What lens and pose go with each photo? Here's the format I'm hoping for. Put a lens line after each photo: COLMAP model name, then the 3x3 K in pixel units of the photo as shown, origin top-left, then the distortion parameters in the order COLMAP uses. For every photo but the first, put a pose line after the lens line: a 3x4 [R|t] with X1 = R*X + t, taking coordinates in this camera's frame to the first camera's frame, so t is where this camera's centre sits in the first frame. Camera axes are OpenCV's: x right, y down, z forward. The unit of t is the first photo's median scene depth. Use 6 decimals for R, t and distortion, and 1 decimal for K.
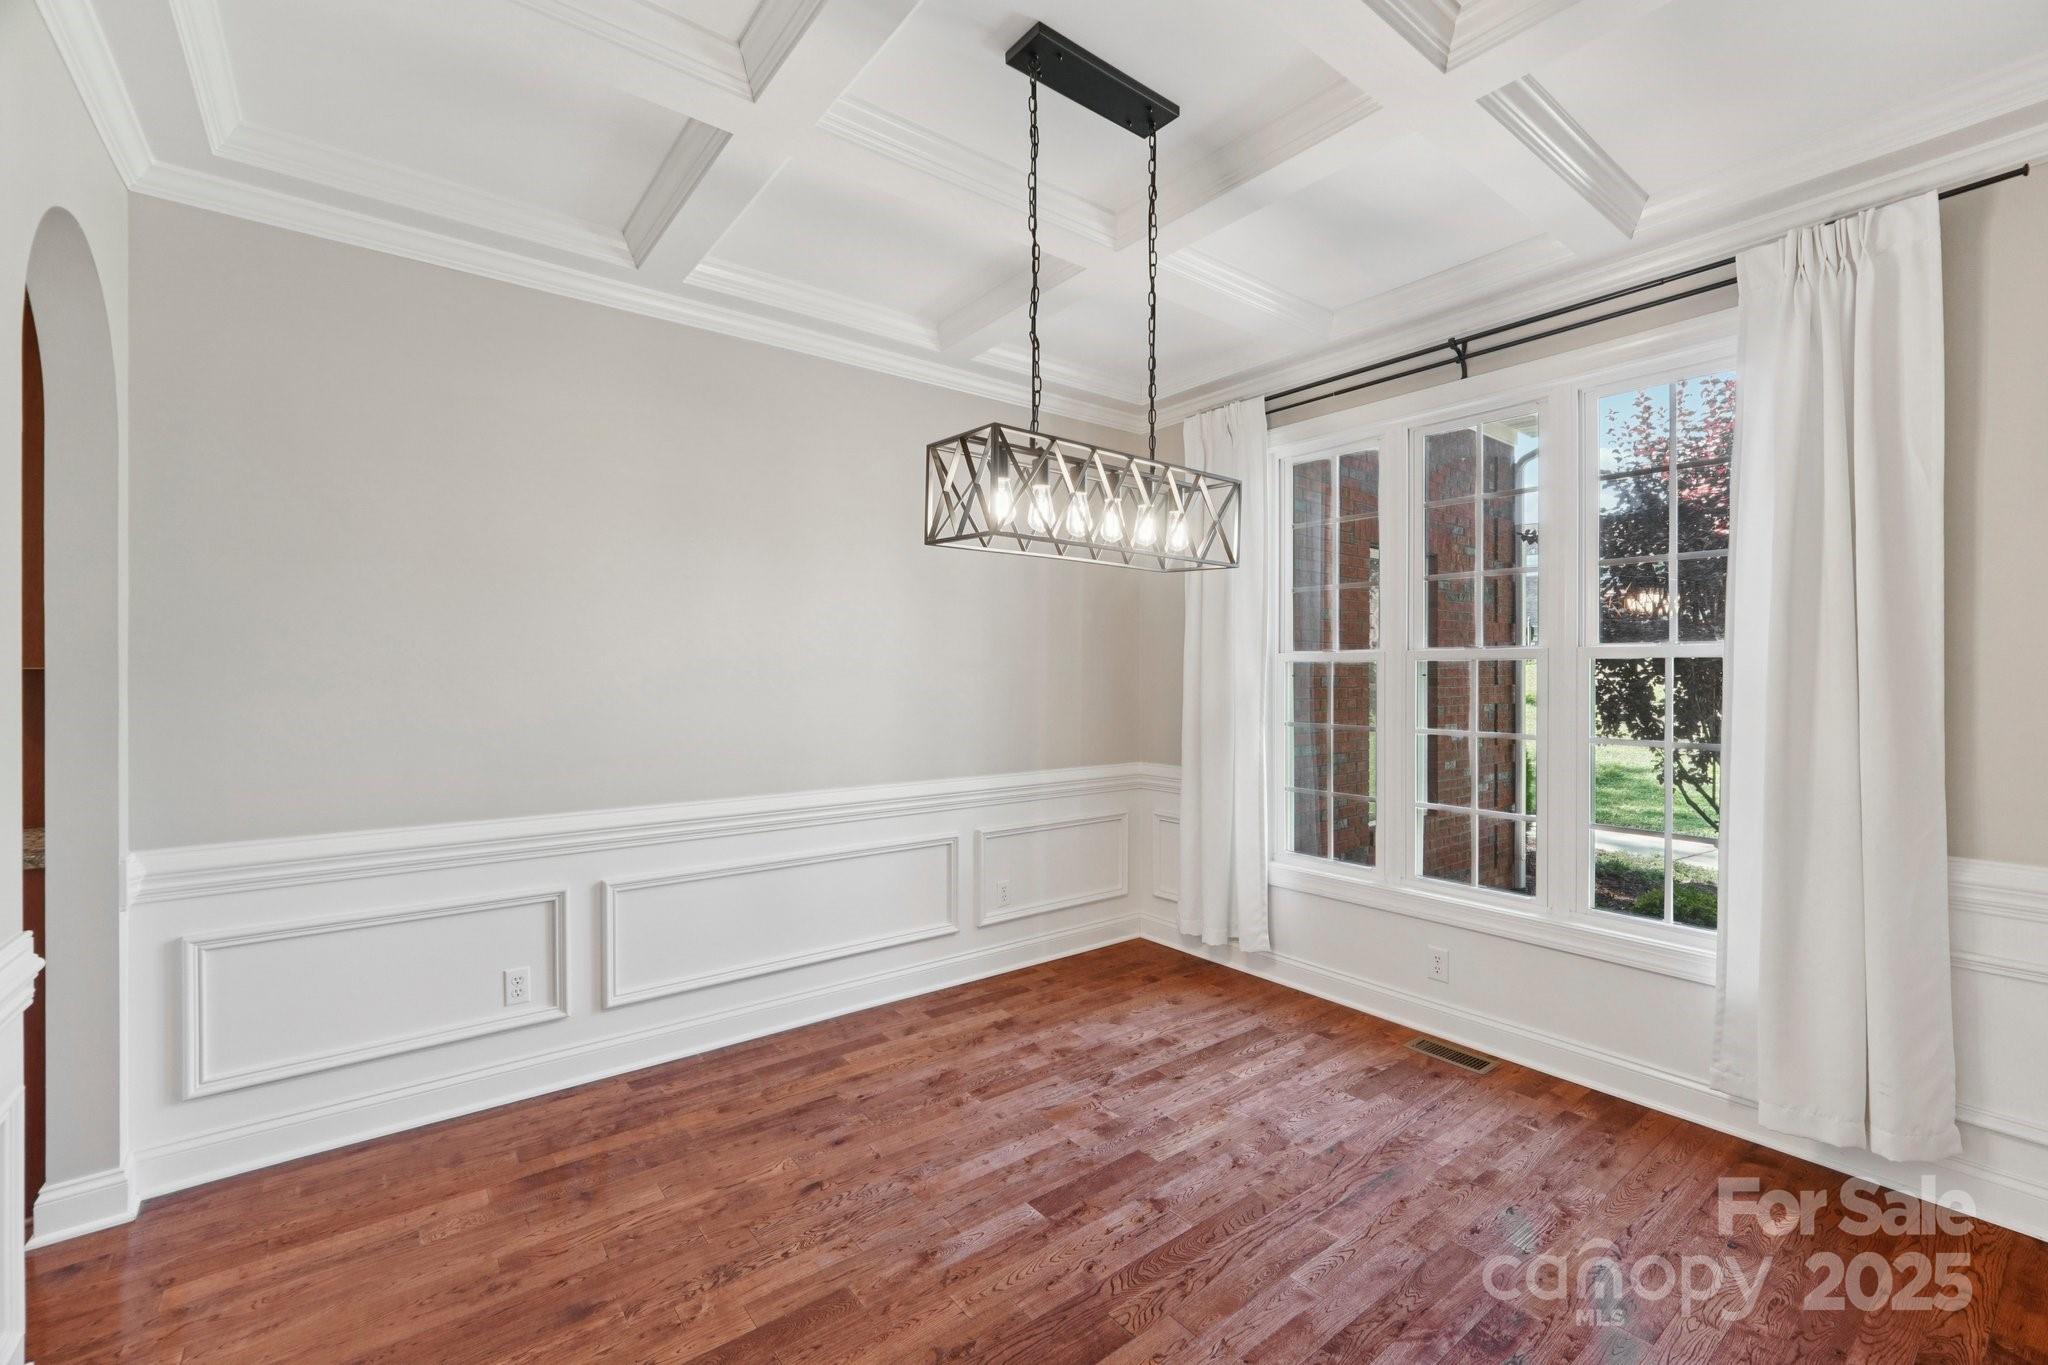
lens RADIAL K [[870.6, 0, 1035.9], [0, 870.6, 671.4], [0, 0, 1]] dist [-0.001053, 0.000513]
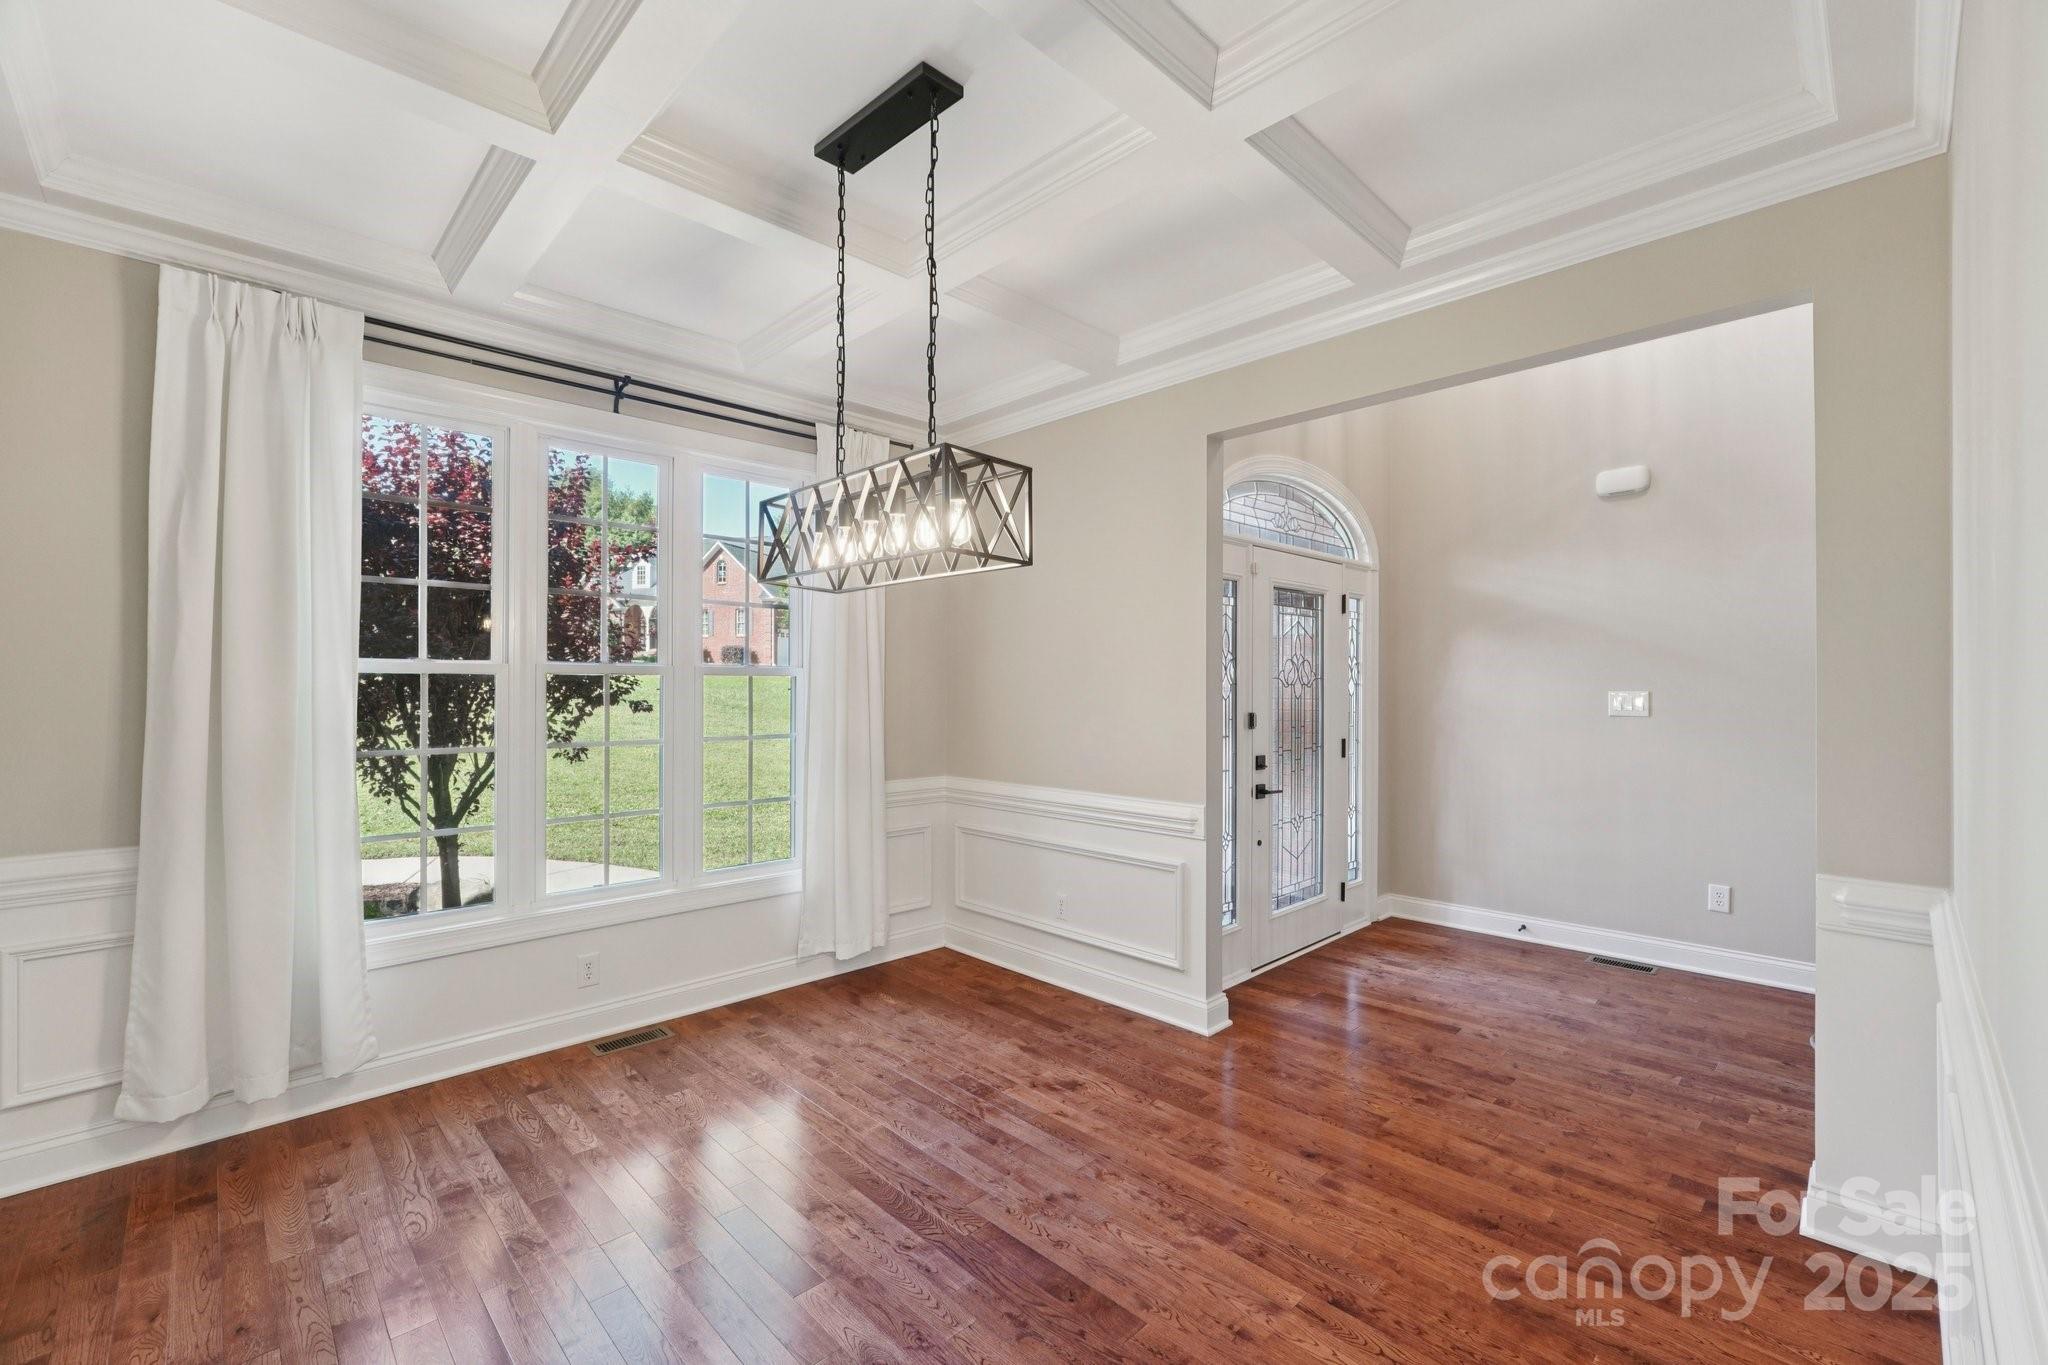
lens RADIAL K [[869.7, 0, 1036.0], [0, 869.7, 685.9], [0, 0, 1]] dist [-0.002174, 0.000415]
pose [[-0.110285, 0.003860, 0.993892, -0.640210], [0.000037, 0.999992, -0.003879, 0.005132], [-0.993900, -0.000391, -0.110285, 0.611788]]
